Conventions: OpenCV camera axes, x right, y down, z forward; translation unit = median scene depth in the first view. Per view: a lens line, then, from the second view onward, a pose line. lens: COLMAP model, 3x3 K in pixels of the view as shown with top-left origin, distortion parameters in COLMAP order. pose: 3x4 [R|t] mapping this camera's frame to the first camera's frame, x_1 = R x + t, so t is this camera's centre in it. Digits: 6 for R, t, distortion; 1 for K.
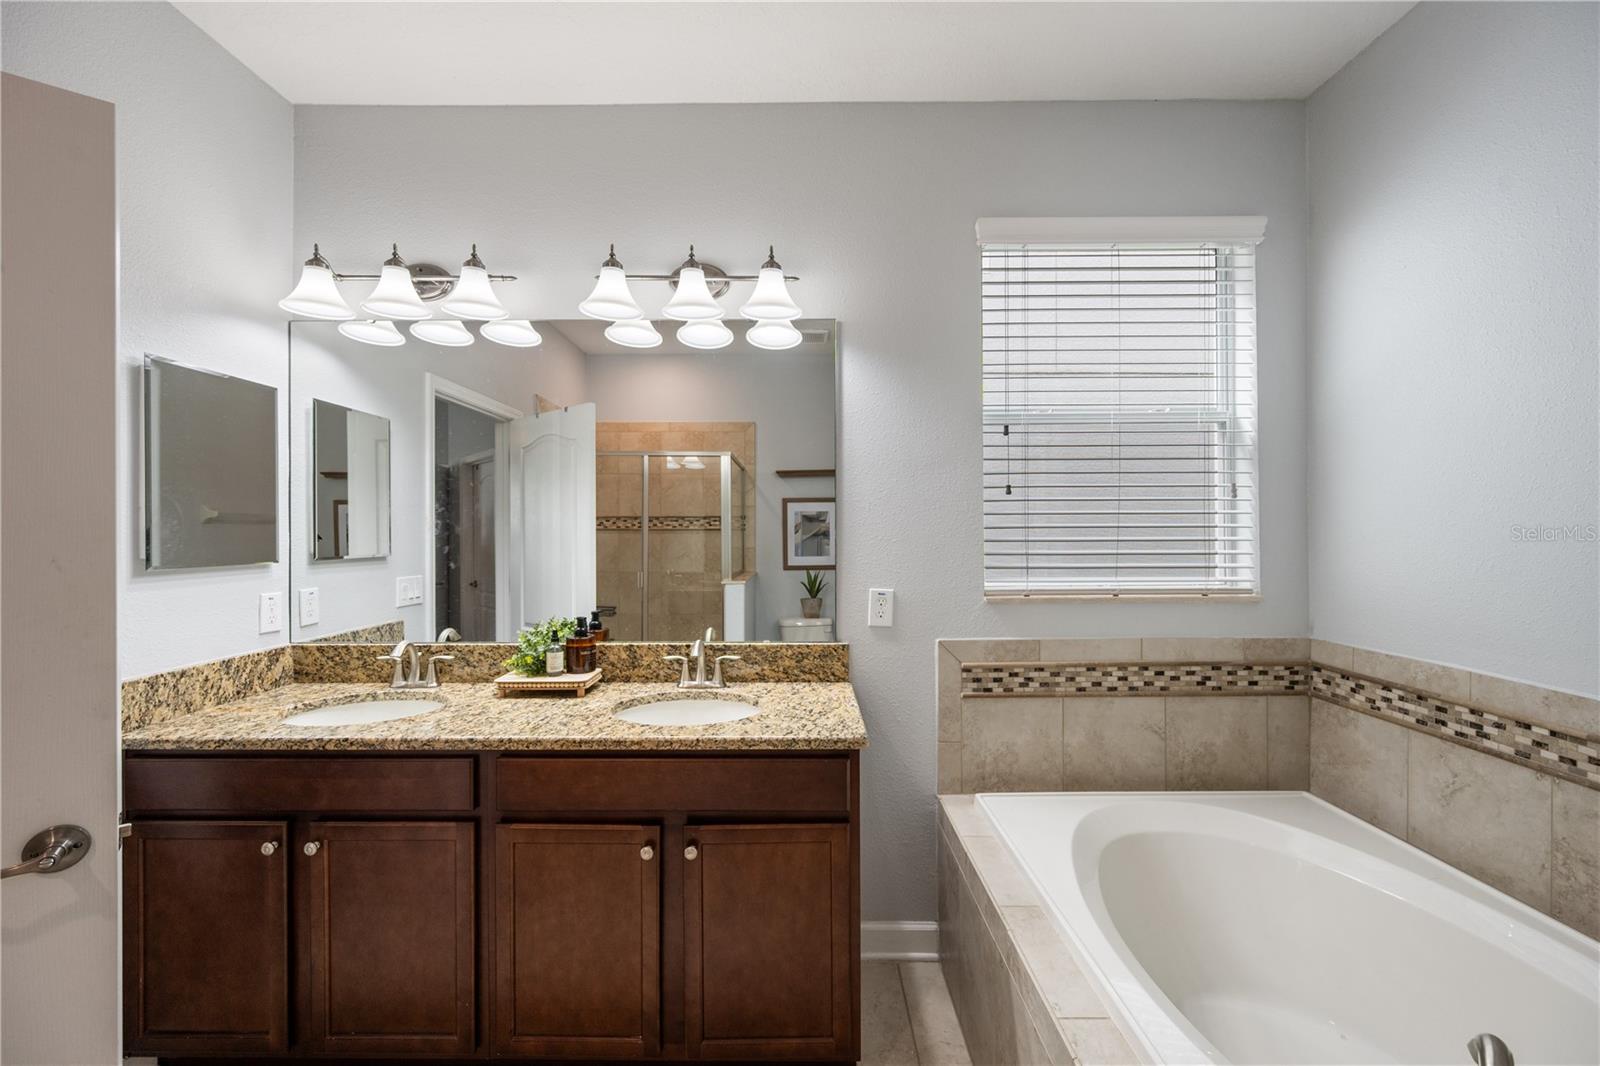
lens RADIAL K [[643.0, 0, 819.2], [0, 643.0, 533.3], [0, 0, 1]] dist [-0.001735, 0.001180]
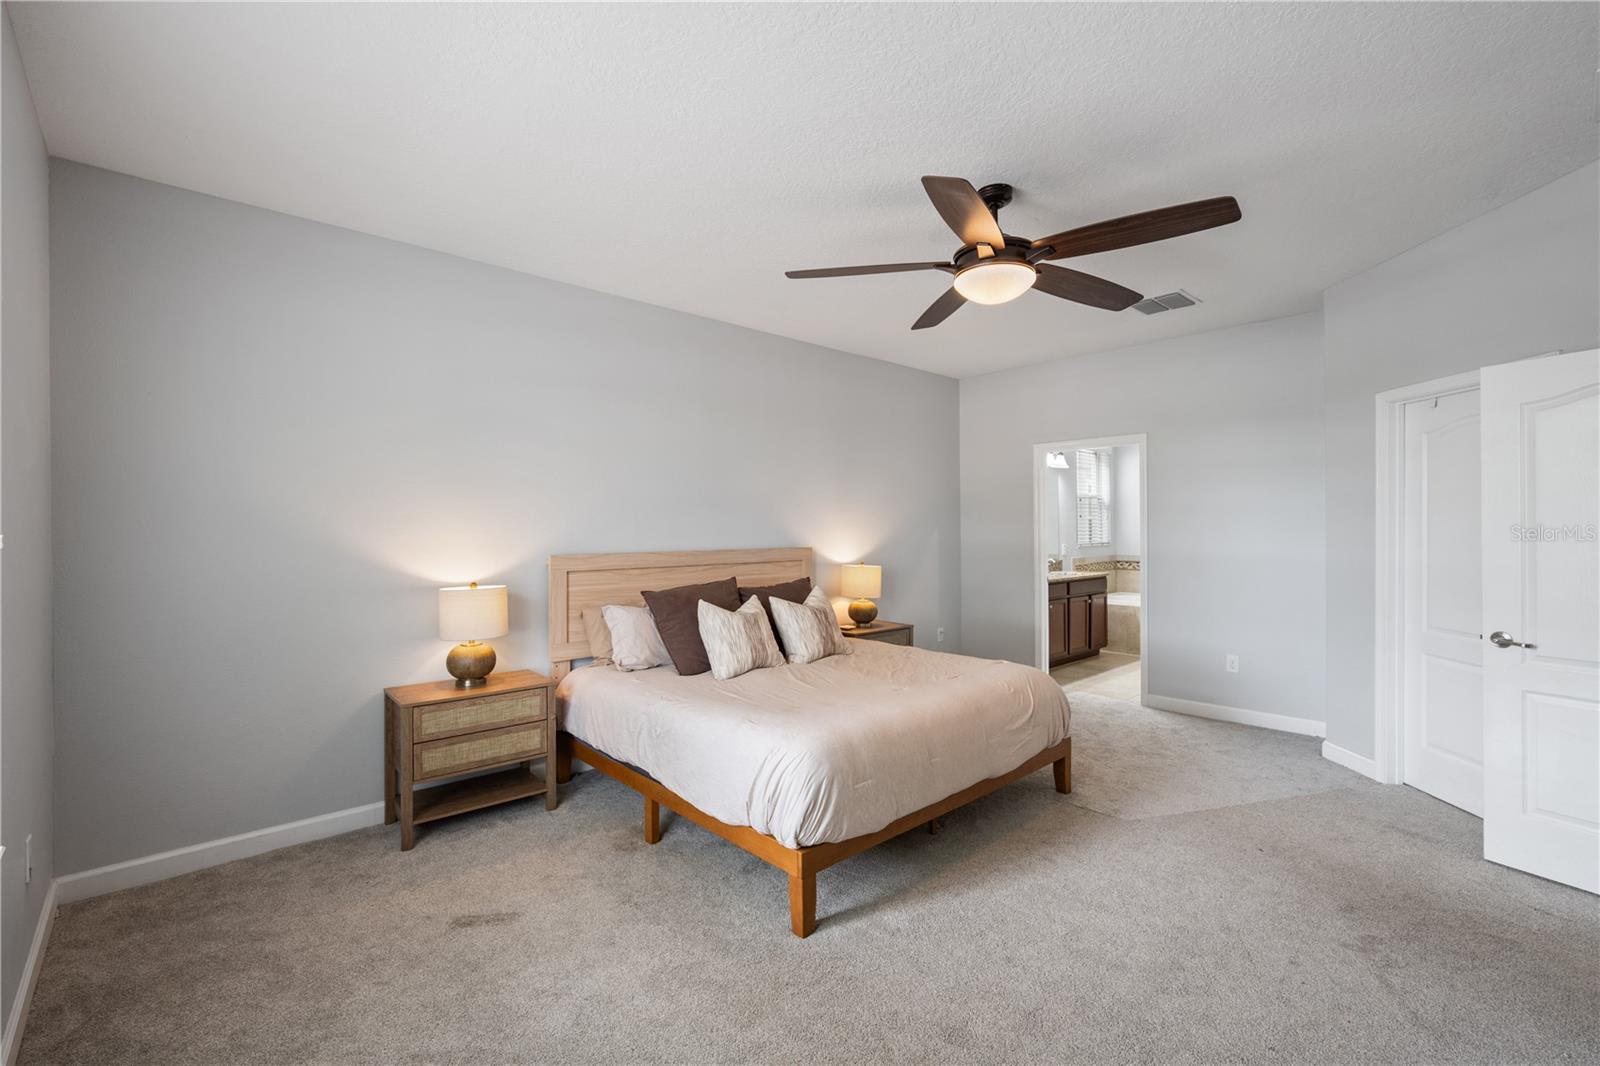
lens RADIAL K [[693.7, 0, 799.9], [0, 693.7, 530.2], [0, 0, 1]] dist [-0.003955, -0.000067]
pose [[0.733148, -0.001623, 0.680067, -3.622882], [0.007529, 0.999955, -0.005730, 0.022193], [-0.680027, 0.009322, 0.733128, -0.825015]]
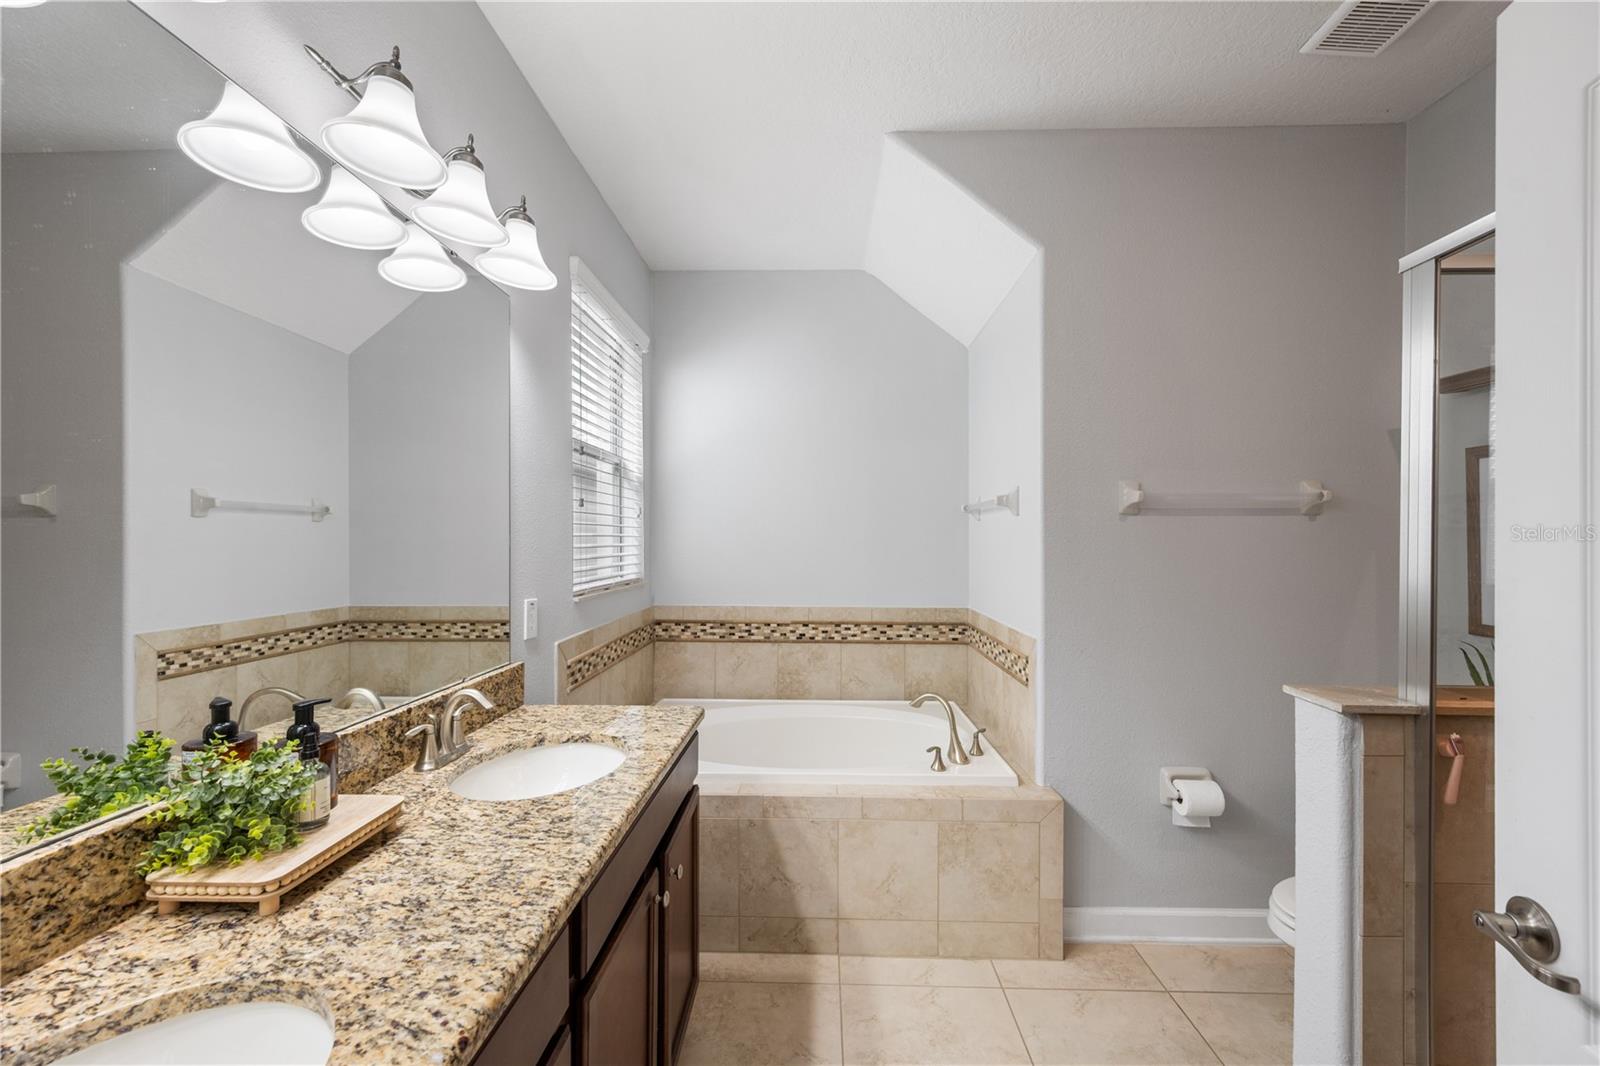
lens RADIAL K [[643.0, 0, 811.7], [0, 643.0, 541.1], [0, 0, 1]] dist [-0.001735, 0.001180]
pose [[0.016189, 0.001921, 0.999867, -0.852359], [0.000830, 0.999998, -0.001935, 0.003880], [-0.999869, 0.000861, 0.016188, 0.578345]]
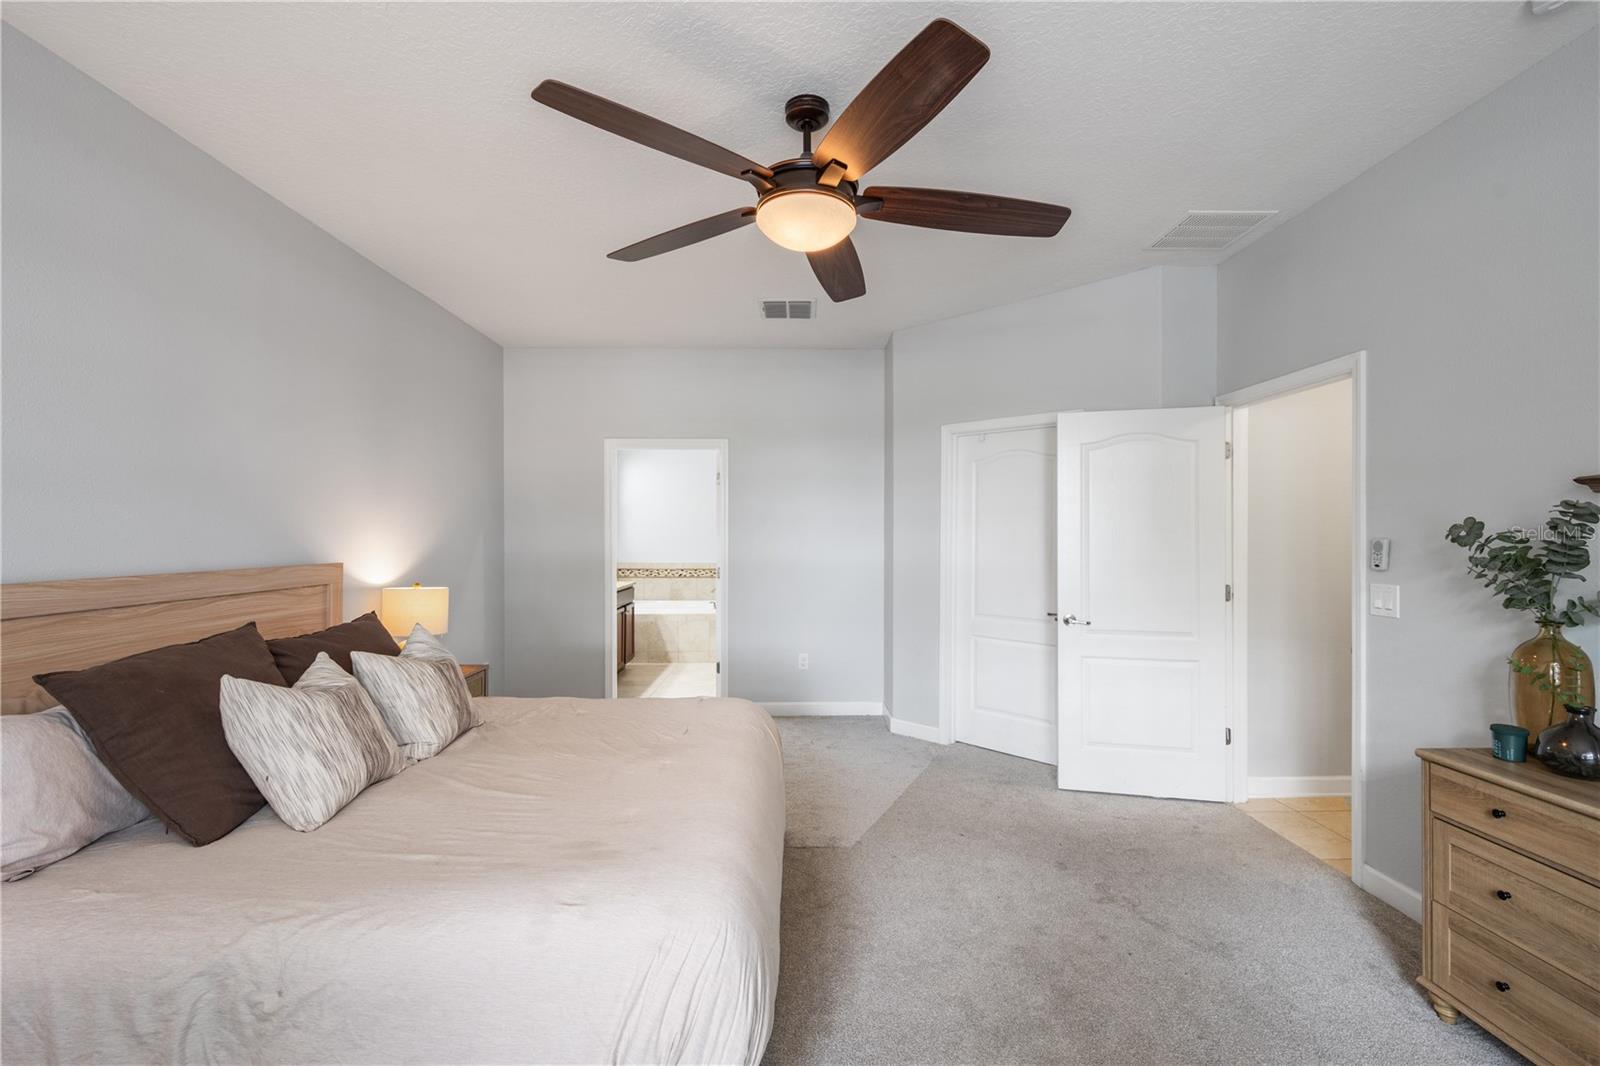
lens RADIAL K [[693.7, 0, 802.9], [0, 693.7, 534.5], [0, 0, 1]] dist [-0.003955, -0.000067]
pose [[-0.022596, 0.004381, 0.999735, -3.483103], [0.006948, 0.999967, -0.004225, 0.019247], [-0.999721, 0.006850, -0.022626, -0.025615]]
